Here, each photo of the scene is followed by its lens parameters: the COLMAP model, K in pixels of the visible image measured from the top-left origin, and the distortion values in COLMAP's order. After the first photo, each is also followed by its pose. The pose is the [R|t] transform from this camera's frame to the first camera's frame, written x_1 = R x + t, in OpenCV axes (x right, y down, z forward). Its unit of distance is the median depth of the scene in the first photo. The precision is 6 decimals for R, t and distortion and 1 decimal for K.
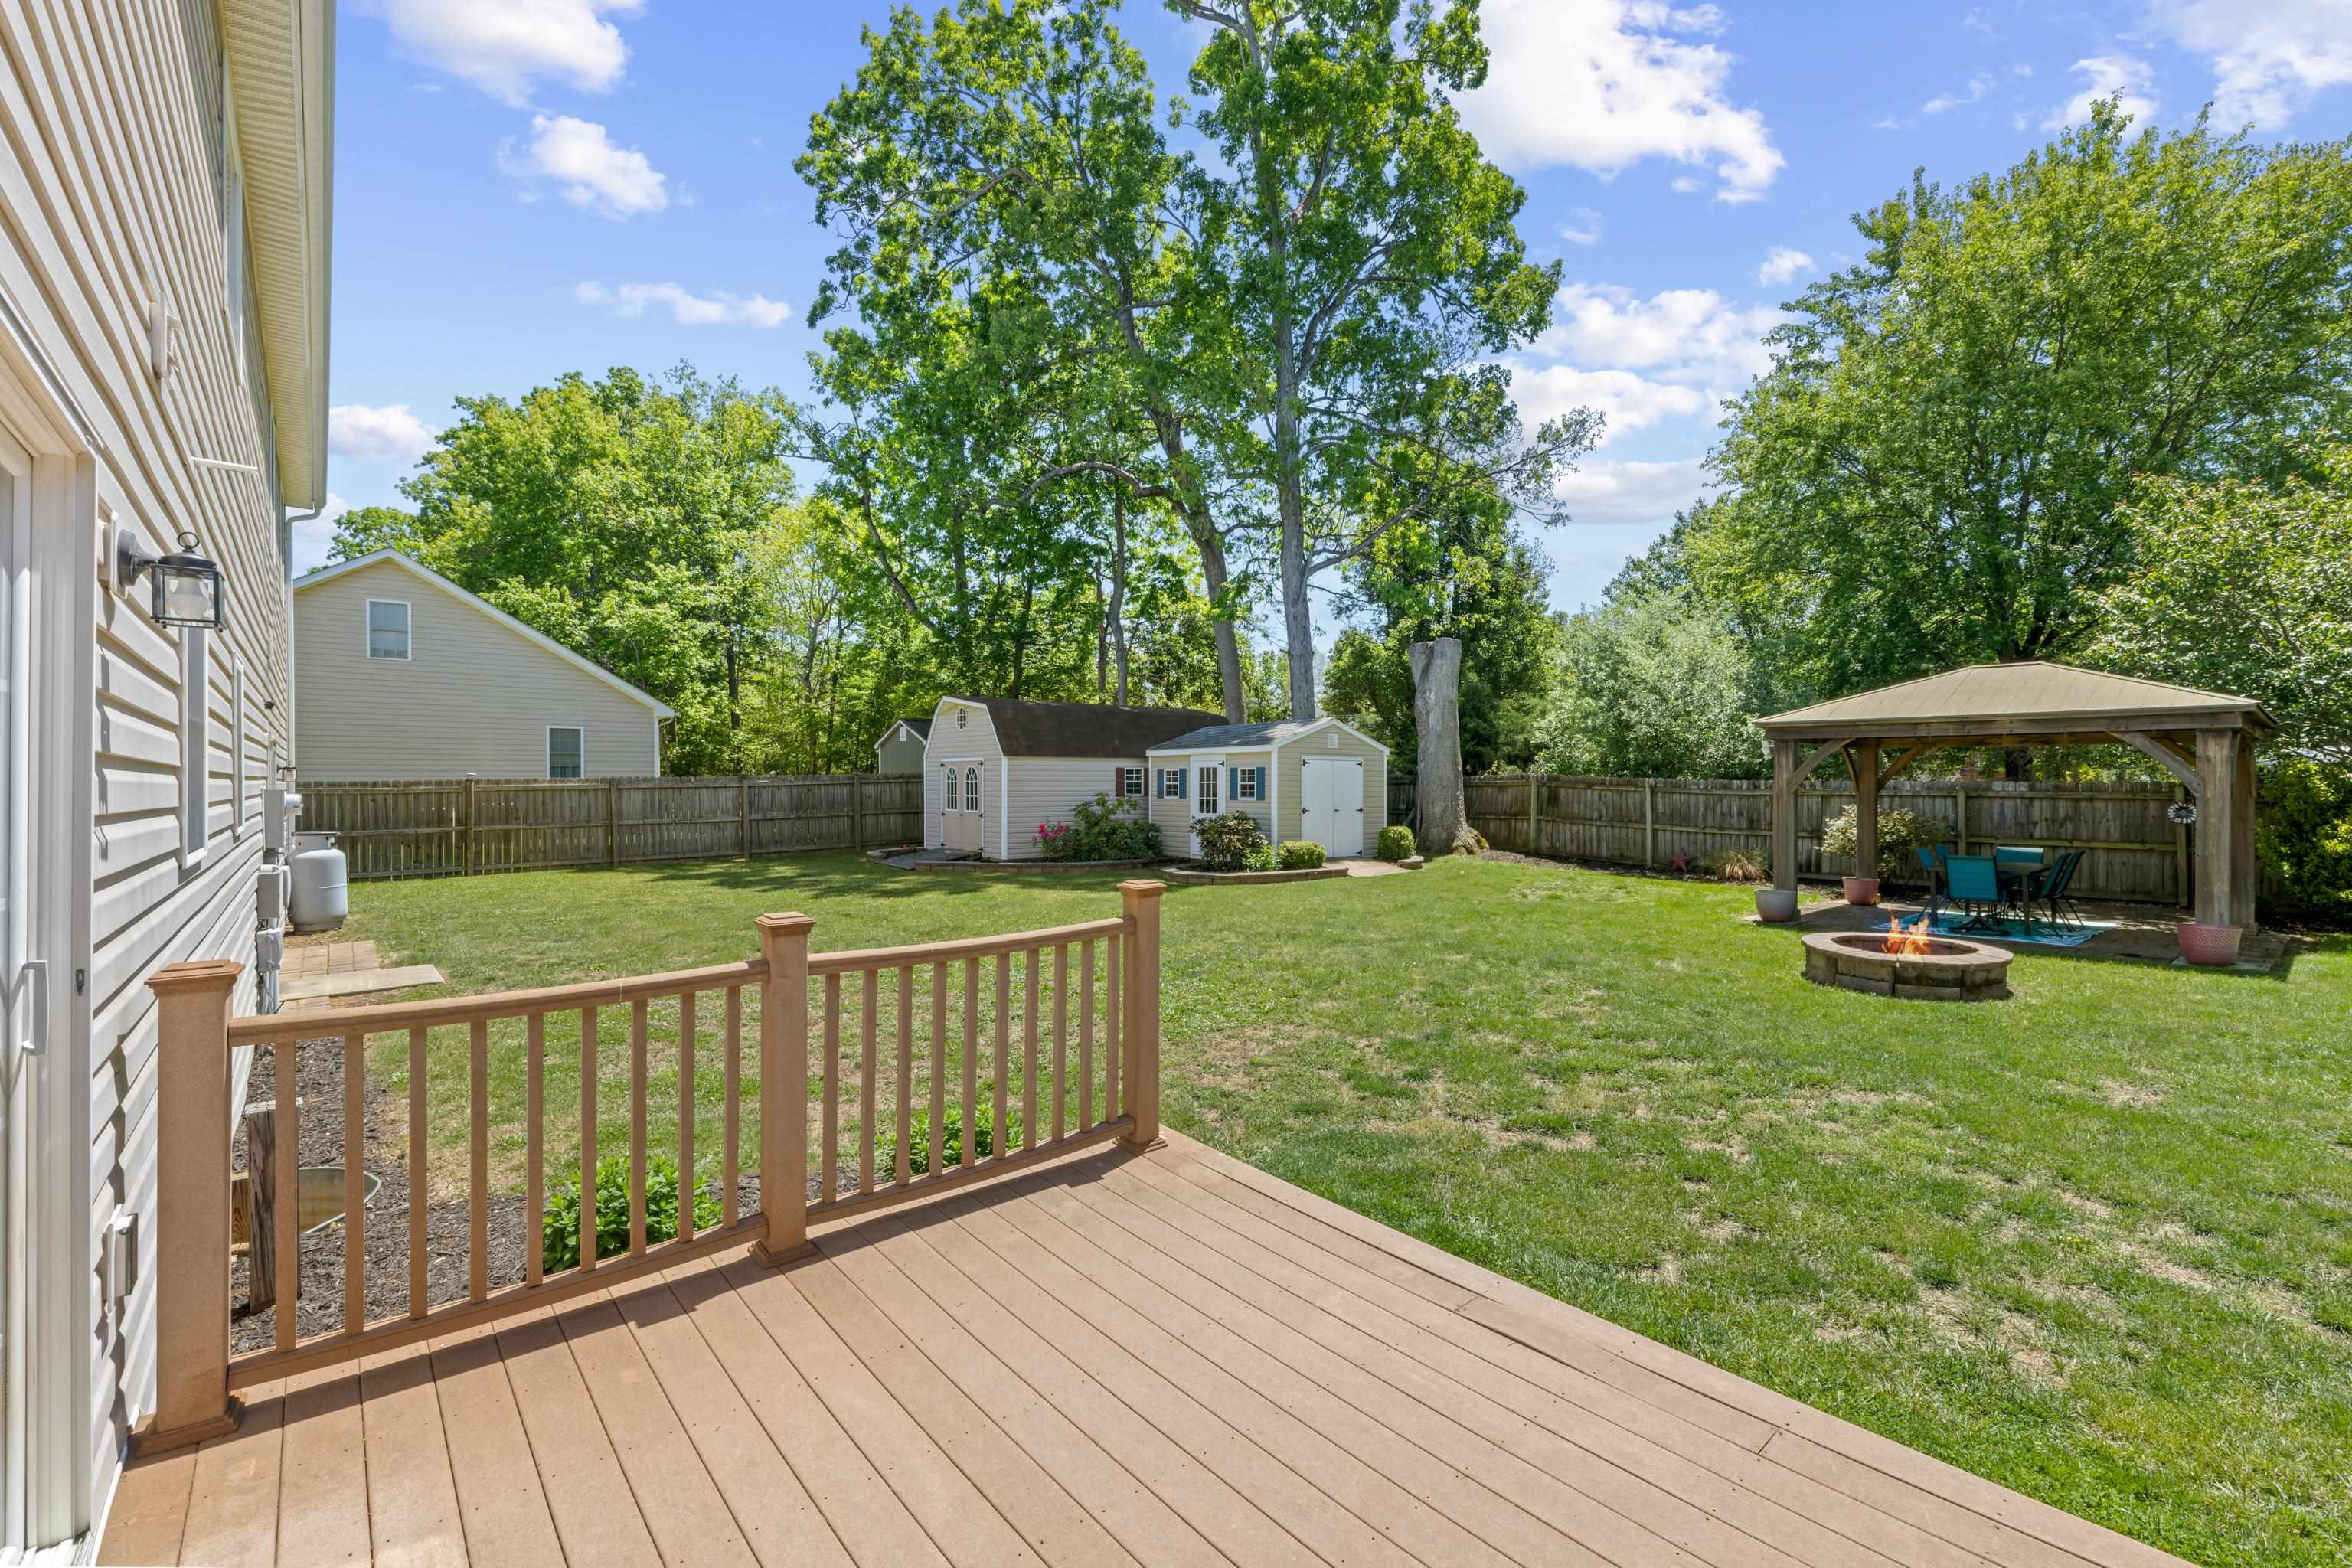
lens RADIAL K [[992.7, 0, 1185.7], [0, 992.7, 786.7], [0, 0, 1]] dist [0.000951, 0.000458]
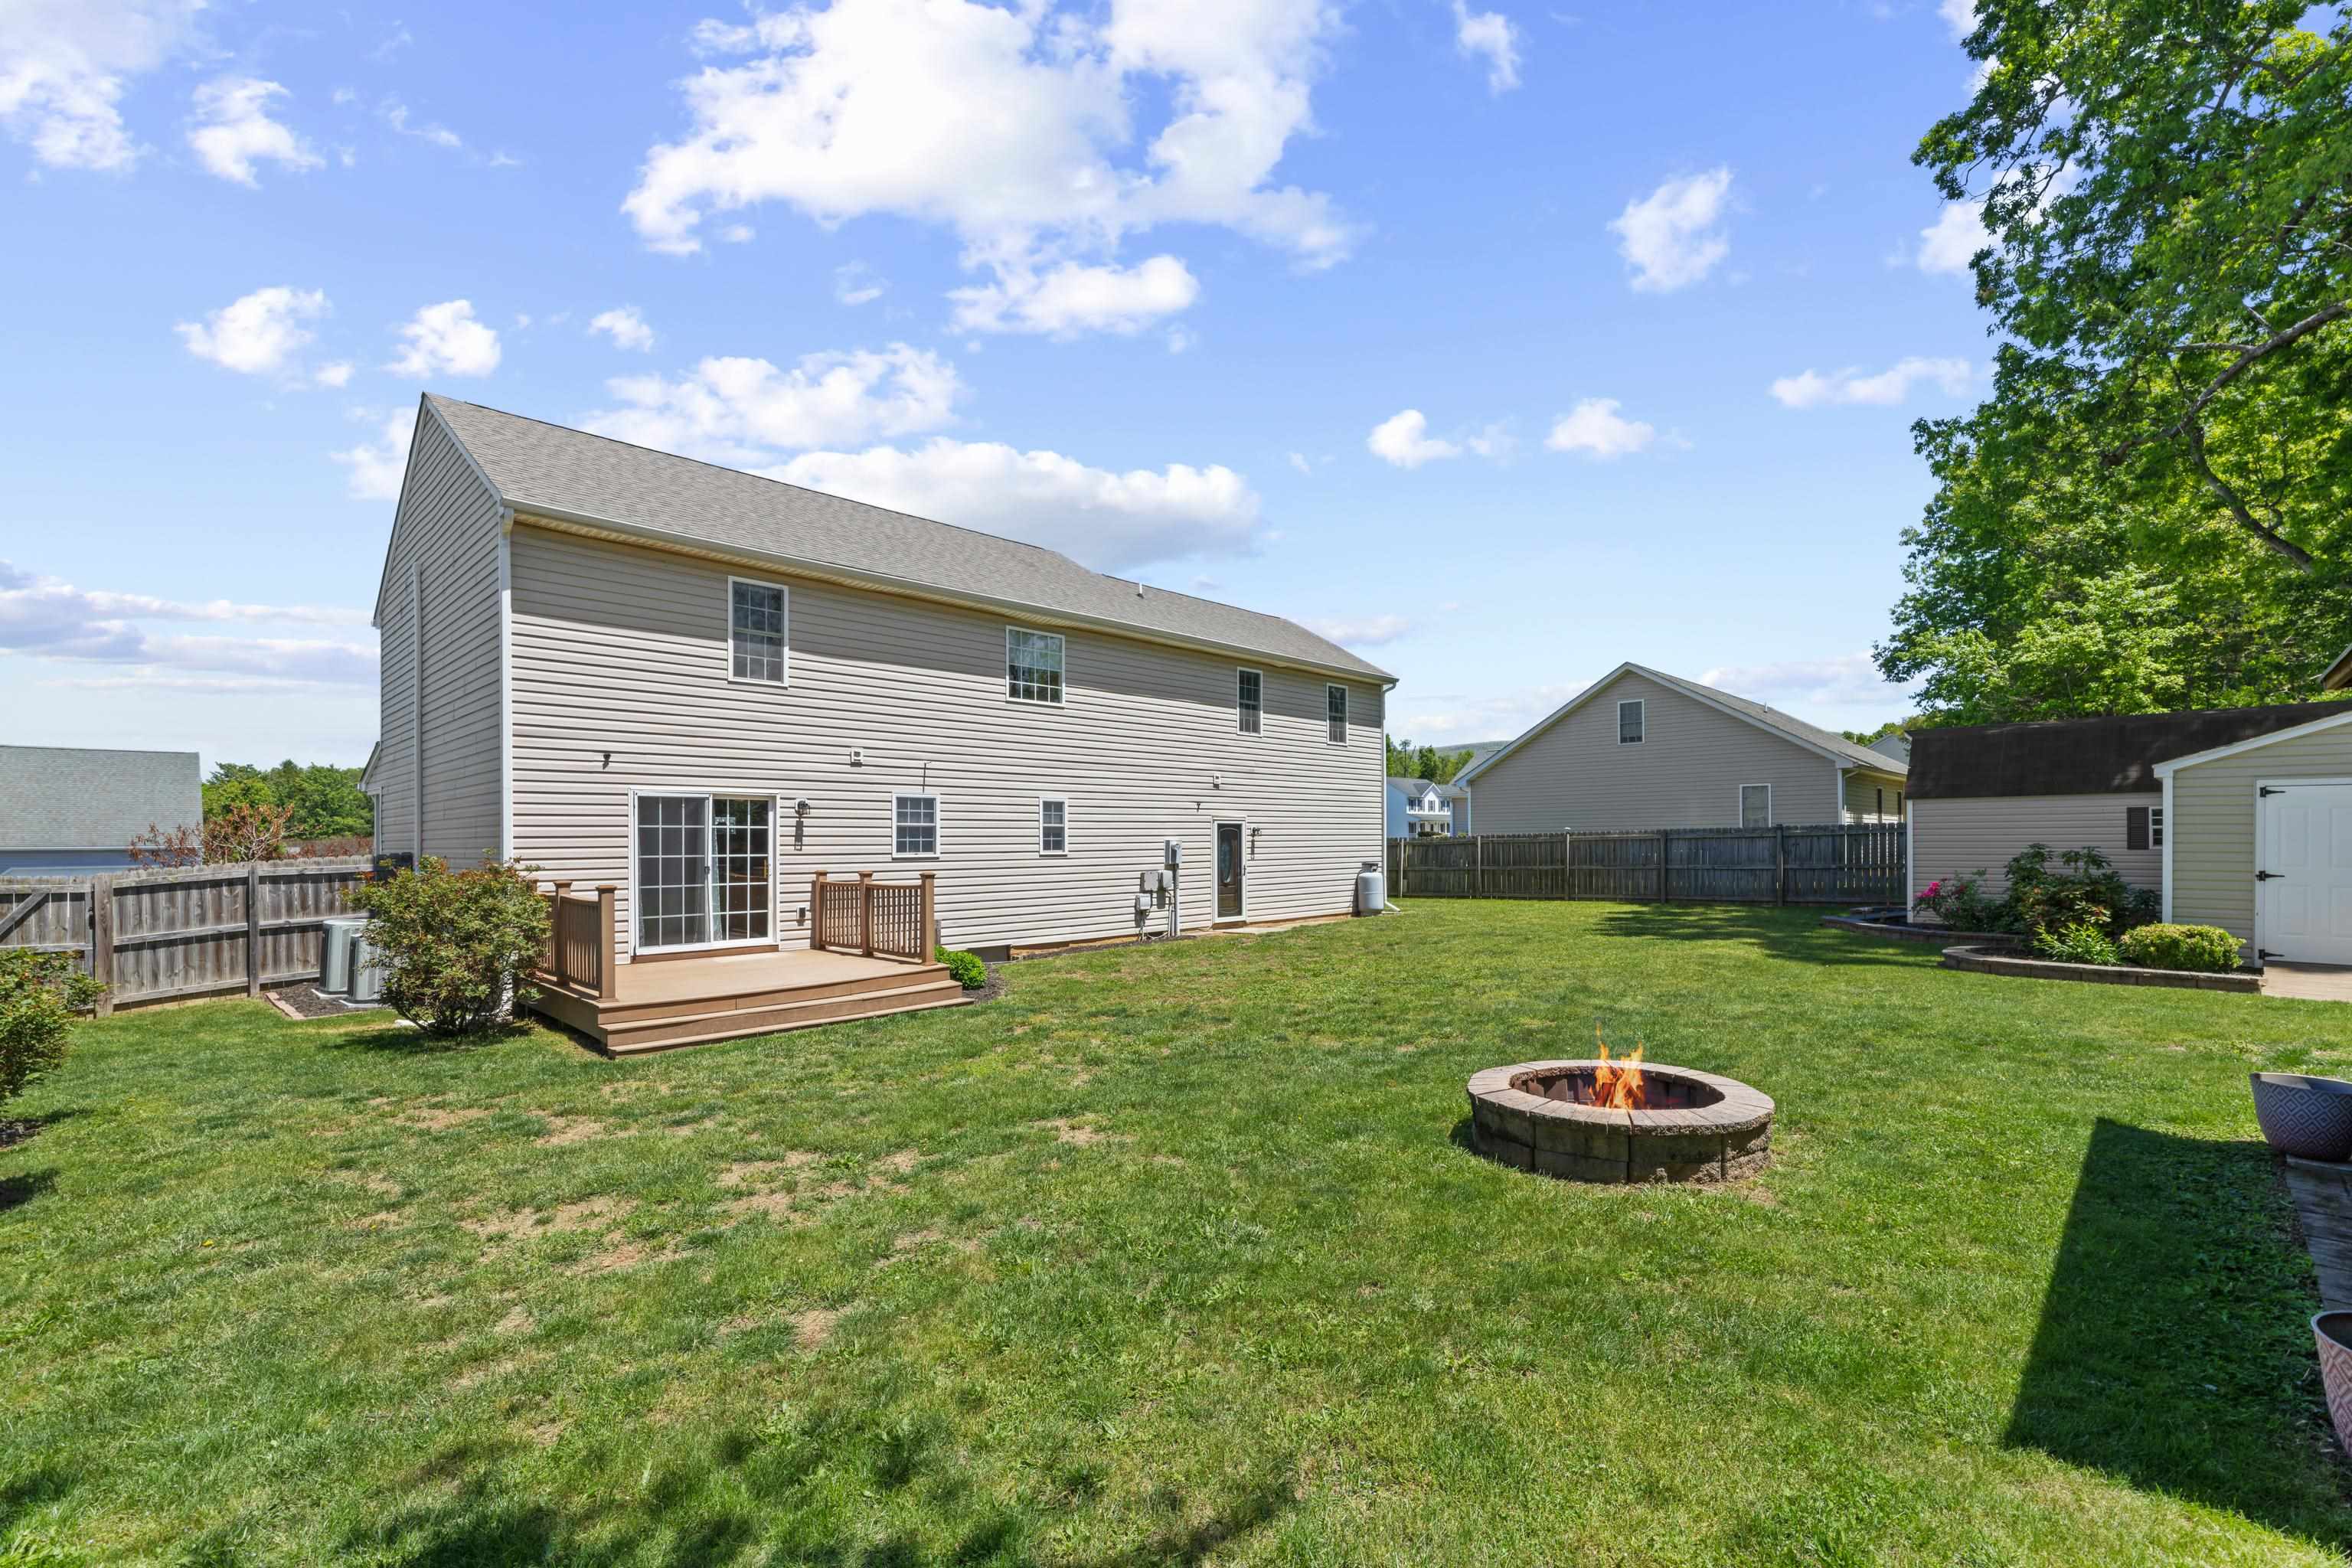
lens RADIAL K [[1018.0, 0, 1183.0], [0, 1018.0, 831.3], [0, 0, 1]] dist [0.001330, 0.000054]
pose [[0.085122, -0.008186, -0.996337, 0.577084], [0.004454, 0.999959, -0.007835, 0.000232], [0.996361, -0.003771, 0.085155, 0.290581]]
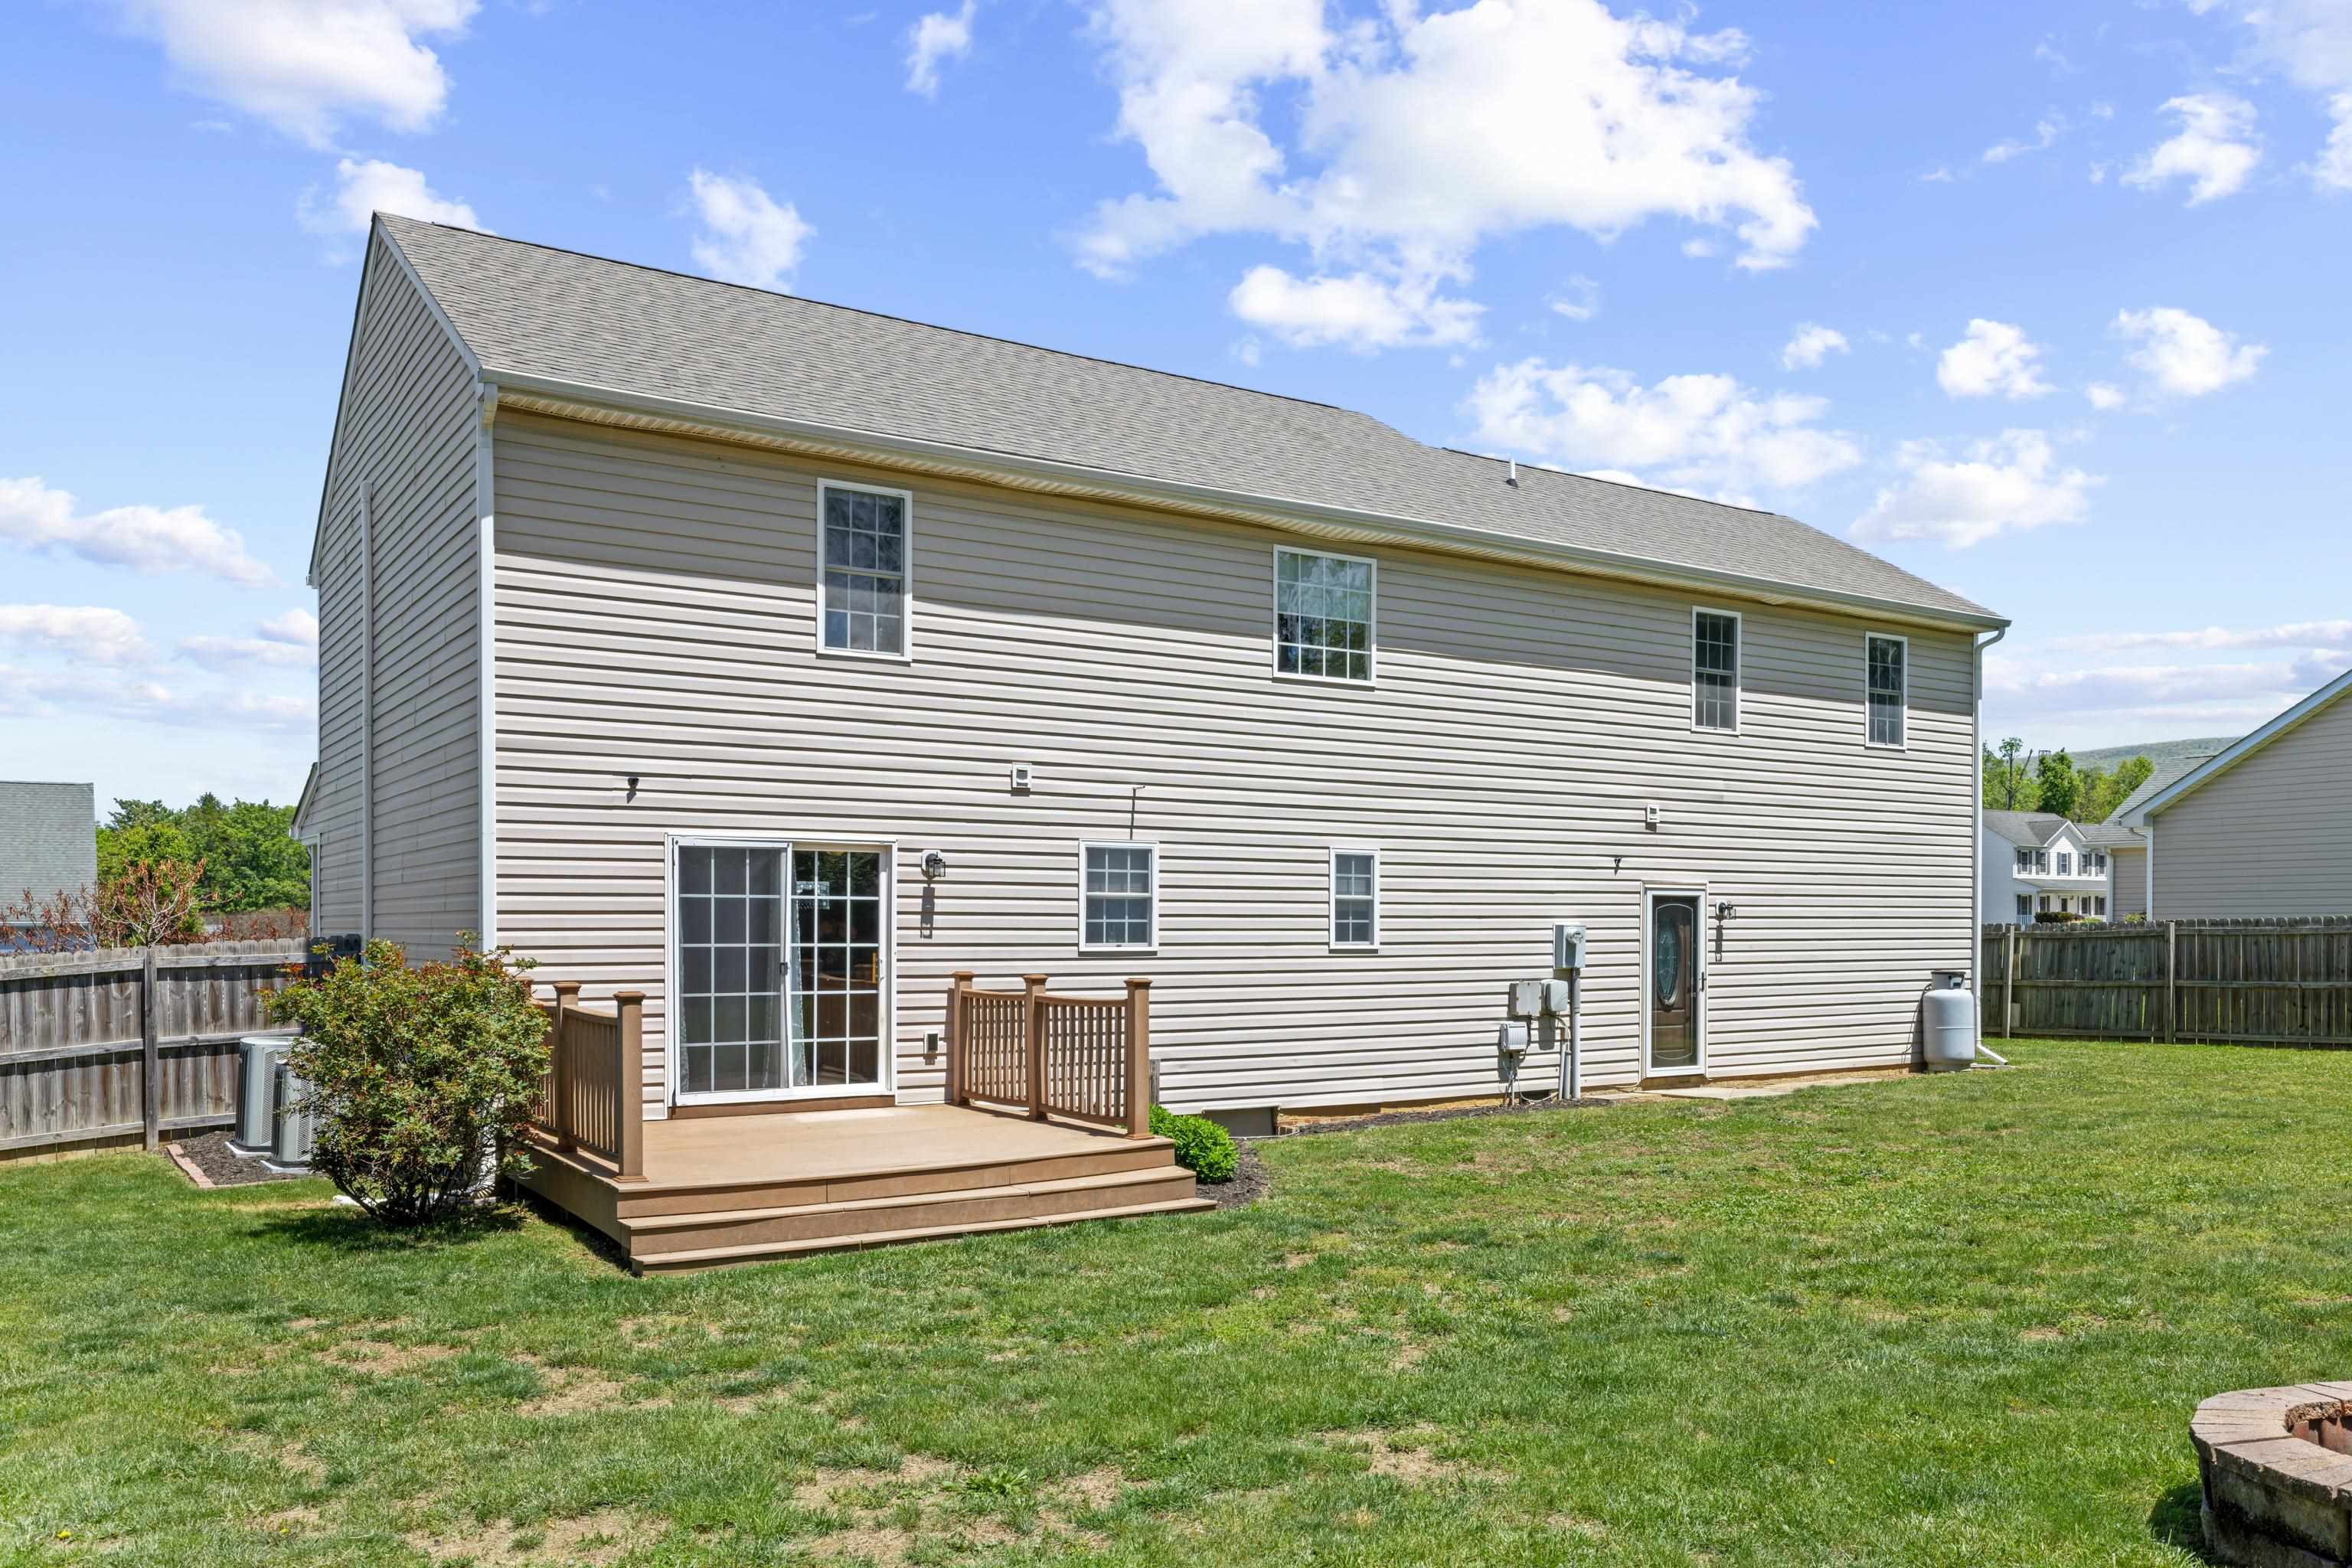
lens RADIAL K [[1776.1, 0, 1180.8], [0, 1776.1, 941.9], [0, 0, 1]] dist [-0.001304, -0.001357]
pose [[-0.134491, 0.010644, -0.990858, 0.561954], [-0.003489, 0.999931, 0.011215, 0.000051], [0.990909, 0.004965, -0.134445, 0.287076]]
